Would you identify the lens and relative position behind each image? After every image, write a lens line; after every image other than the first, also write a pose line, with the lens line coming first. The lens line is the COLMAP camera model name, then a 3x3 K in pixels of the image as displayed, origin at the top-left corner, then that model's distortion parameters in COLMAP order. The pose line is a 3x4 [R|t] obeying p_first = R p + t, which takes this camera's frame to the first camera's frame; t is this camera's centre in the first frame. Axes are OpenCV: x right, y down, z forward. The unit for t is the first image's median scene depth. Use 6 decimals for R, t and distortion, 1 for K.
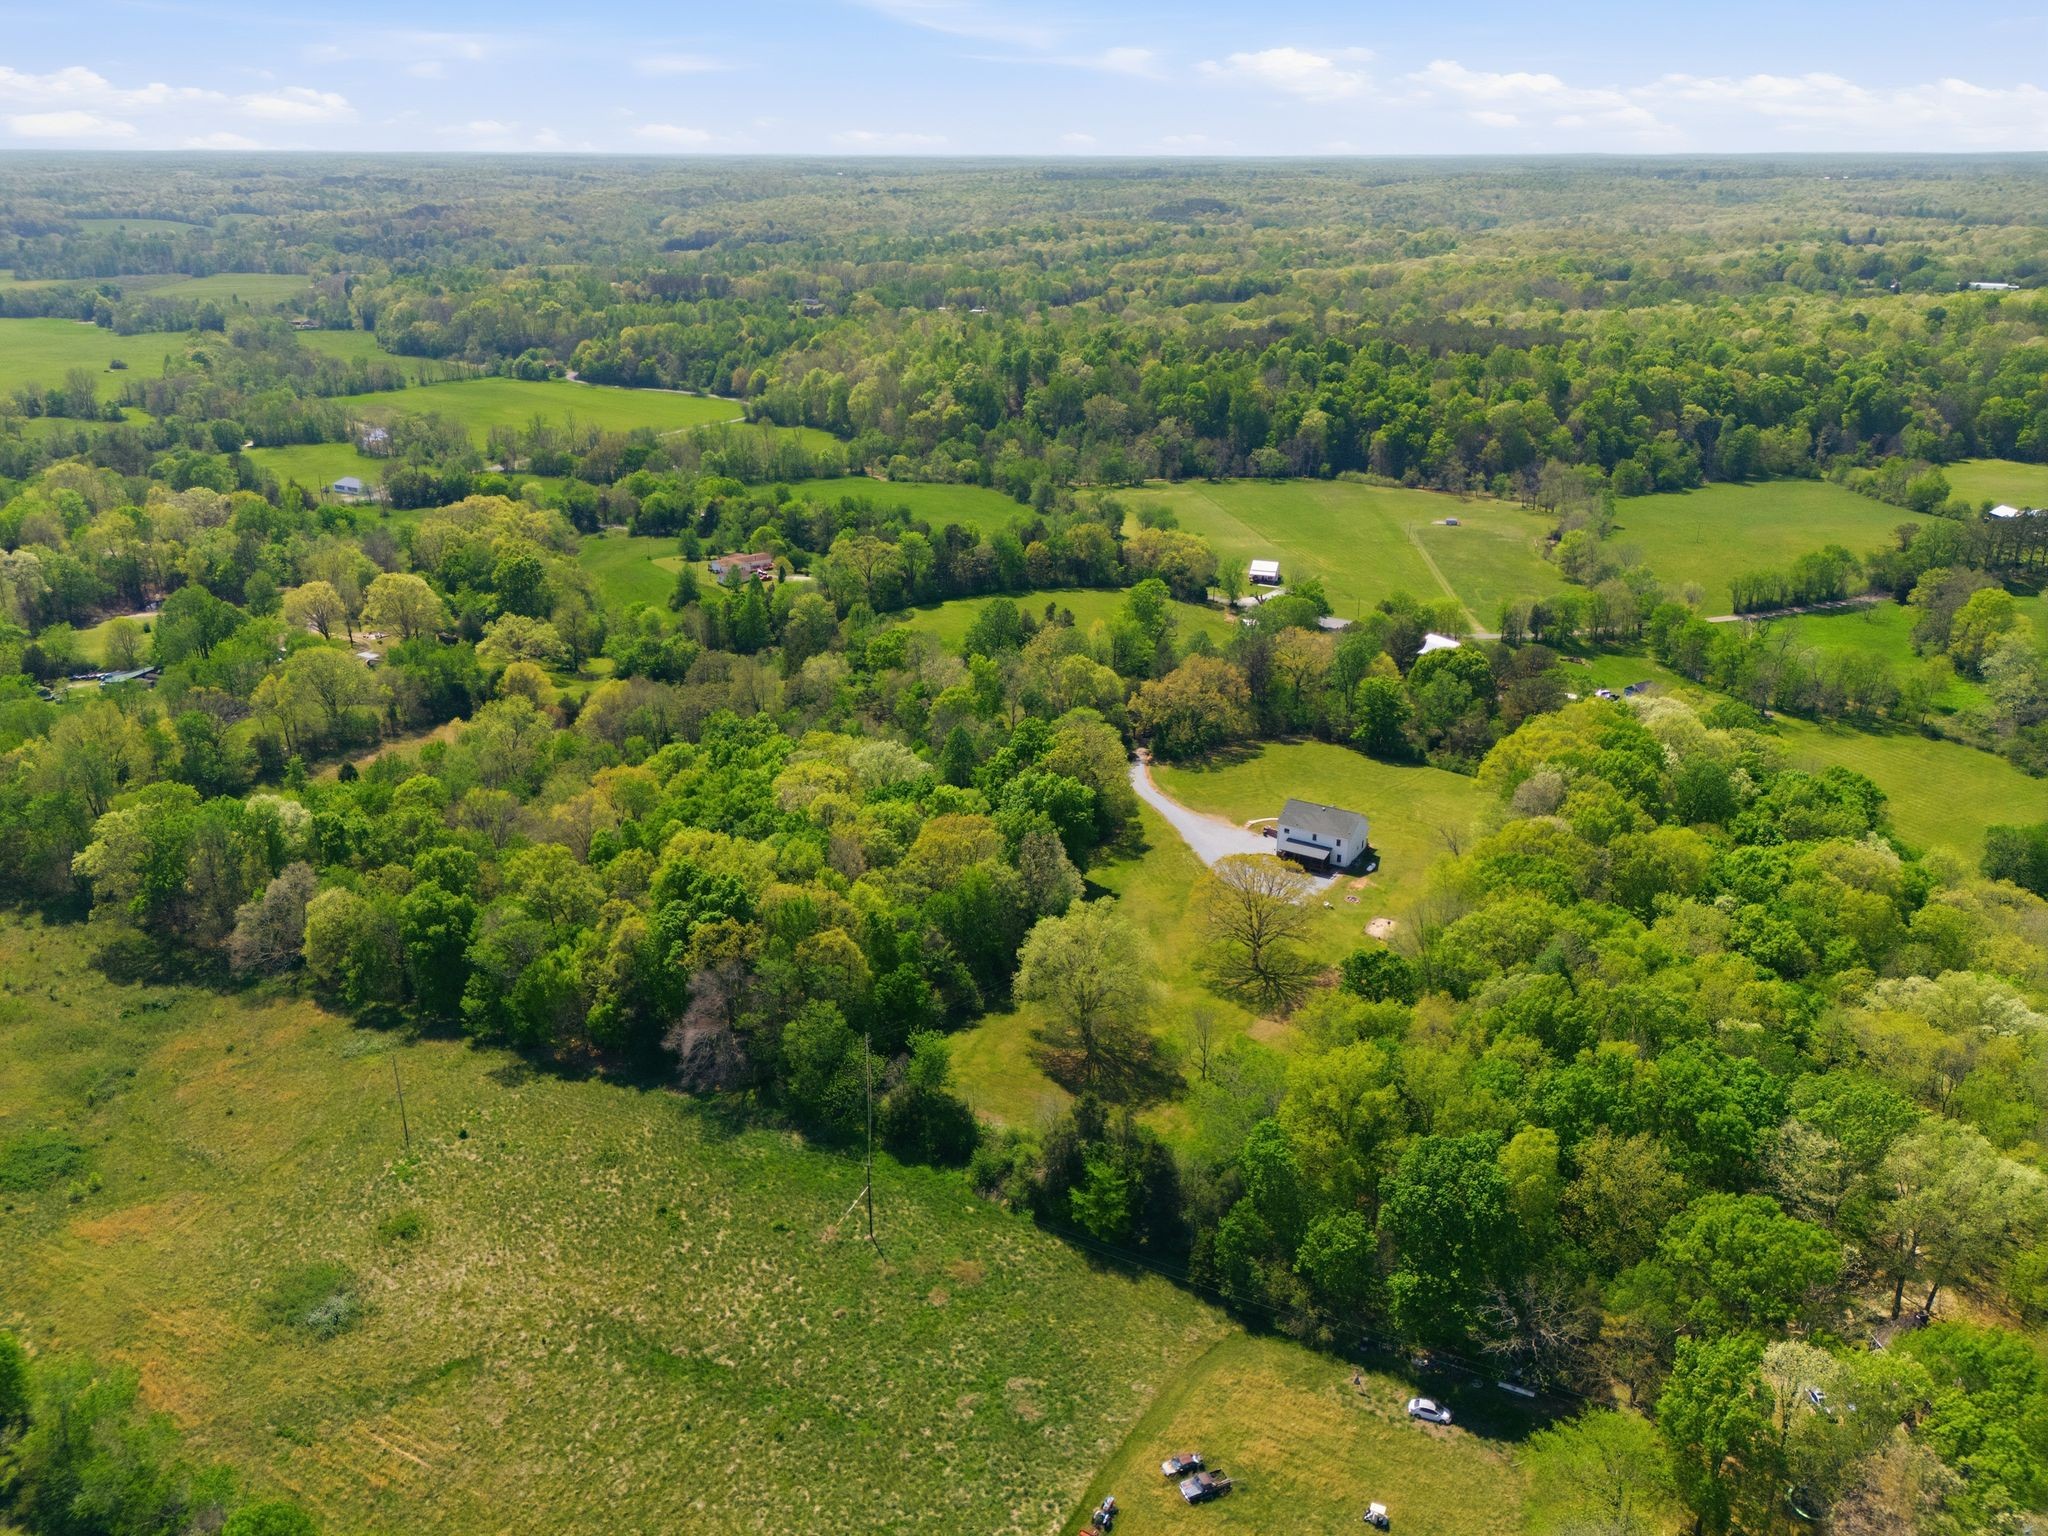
lens RADIAL K [[1494.0, 0, 1010.7], [0, 1494.0, 773.1], [0, 0, 1]] dist [0.082218, -0.096644]
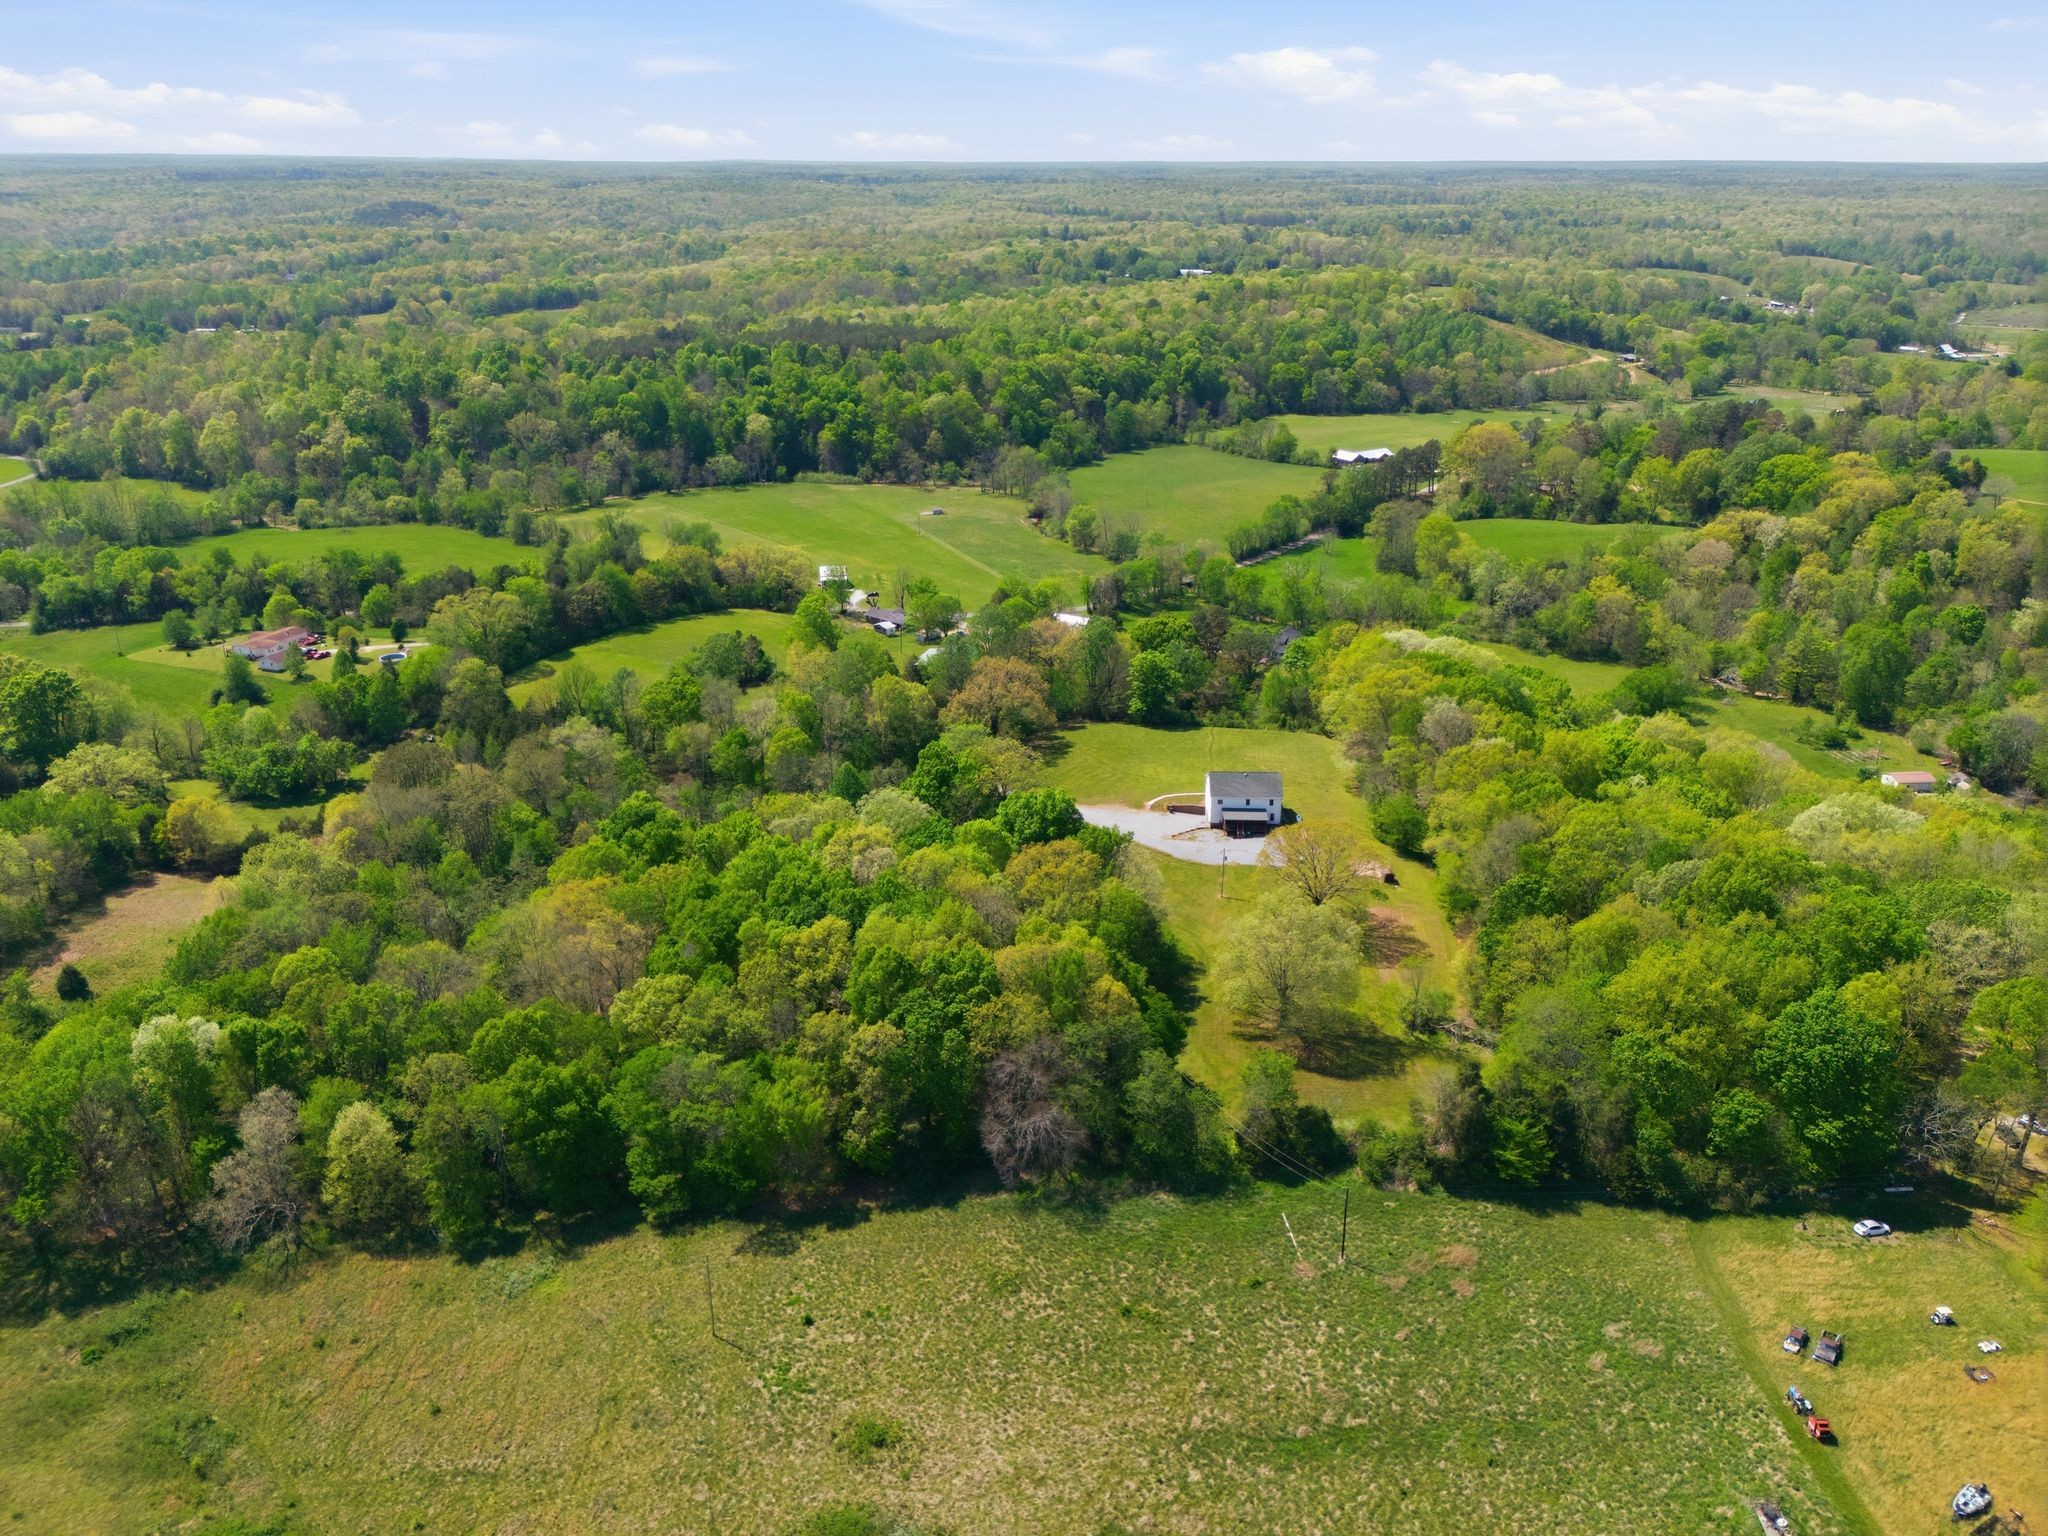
lens RADIAL K [[1494.0, 0, 1010.7], [0, 1494.0, 773.1], [0, 0, 1]] dist [0.082218, -0.096644]
pose [[0.871265, -0.185589, 0.454373, -0.153154], [0.186294, 0.981523, 0.043683, -0.020029], [-0.454084, 0.046588, 0.889740, 0.046976]]
